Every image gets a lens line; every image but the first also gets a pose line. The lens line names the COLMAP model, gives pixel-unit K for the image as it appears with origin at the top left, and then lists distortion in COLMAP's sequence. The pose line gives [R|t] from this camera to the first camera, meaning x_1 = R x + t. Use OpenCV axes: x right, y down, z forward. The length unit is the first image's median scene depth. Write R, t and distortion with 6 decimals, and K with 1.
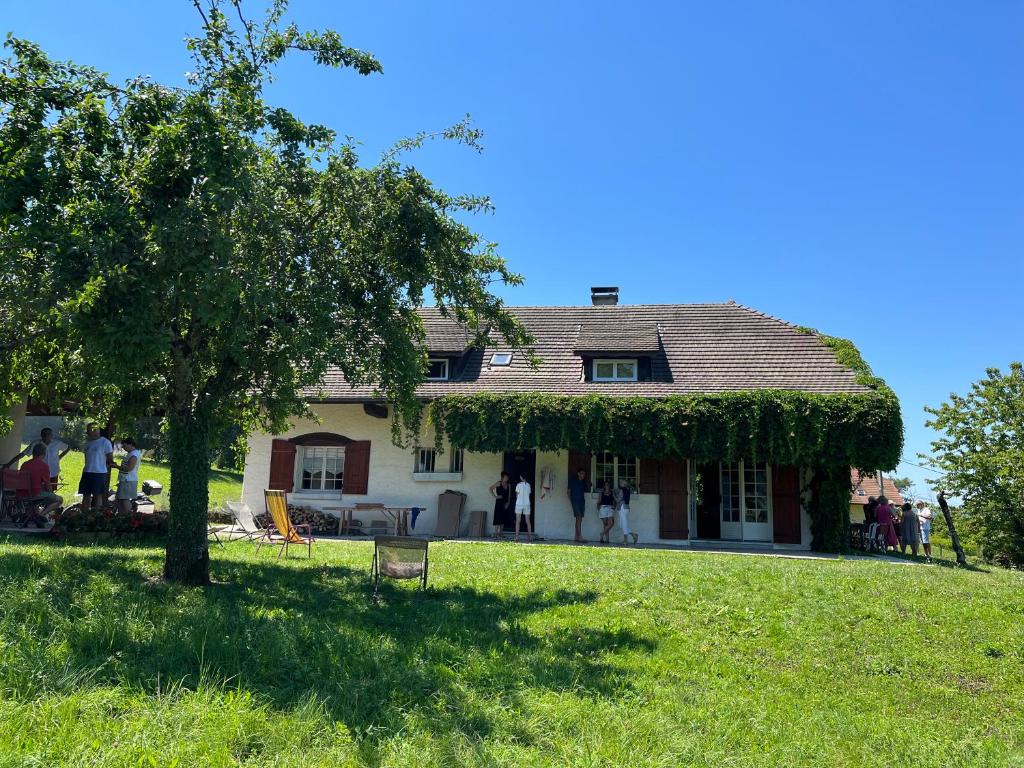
lens RADIAL K [[738.1, 0, 512.0], [0, 738.1, 384.0], [0, 0, 1]] dist [0.056069, -0.000073]
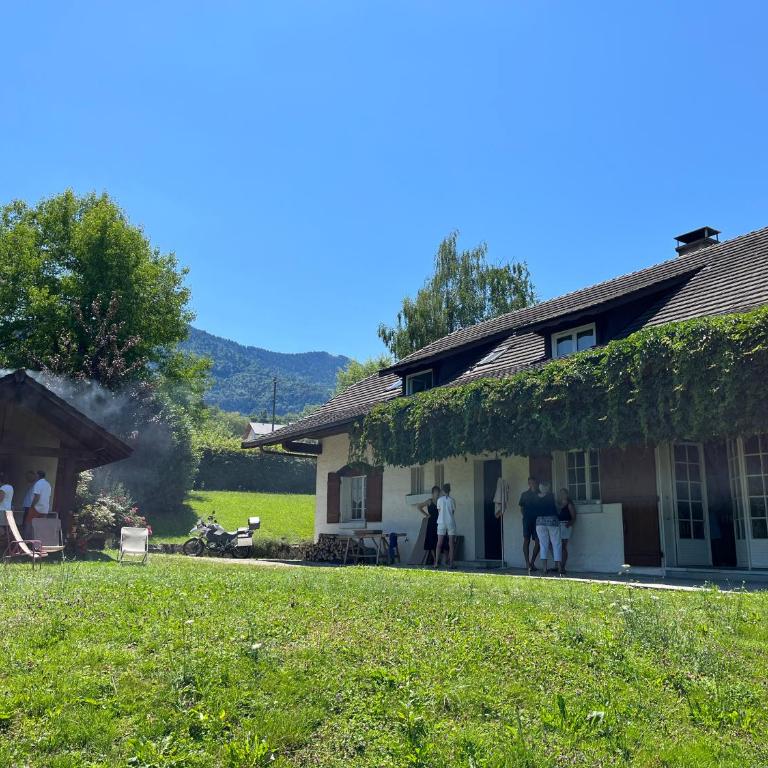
lens RADIAL K [[777.5, 0, 384.0], [0, 777.5, 384.0], [0, 0, 1]] dist [0.106867, -0.170463]
pose [[0.681564, -0.168236, -0.712157, 0.580859], [0.120526, 0.985730, -0.117515, 0.095851], [0.721765, -0.005740, 0.692115, 0.311759]]
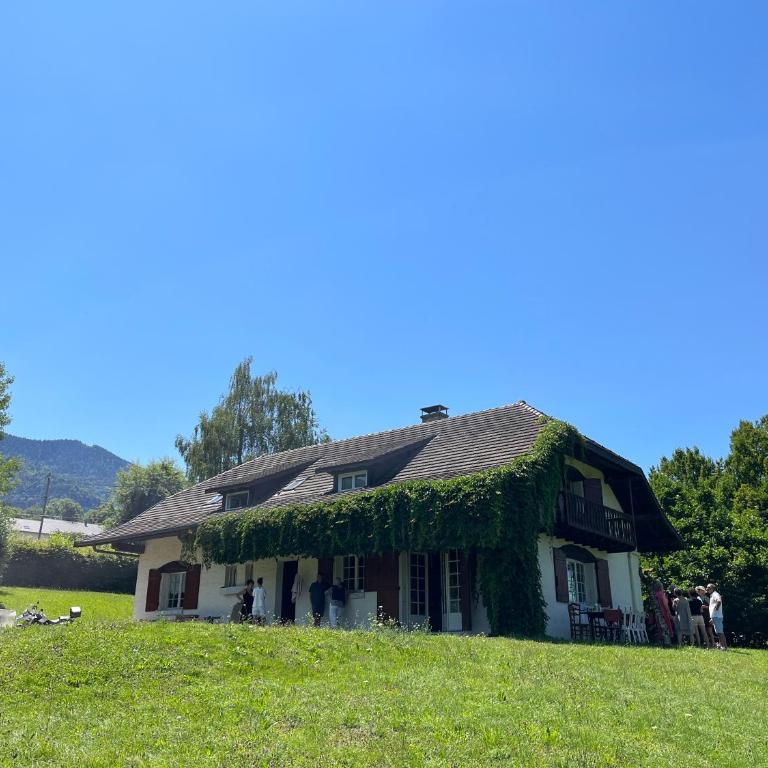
lens RADIAL K [[777.5, 0, 384.0], [0, 777.5, 384.0], [0, 0, 1]] dist [0.106867, -0.170463]
pose [[0.870014, -0.184094, -0.457367, 0.772228], [0.095099, 0.972913, -0.210706, 0.093897], [0.483768, 0.139822, 0.863955, -0.035237]]
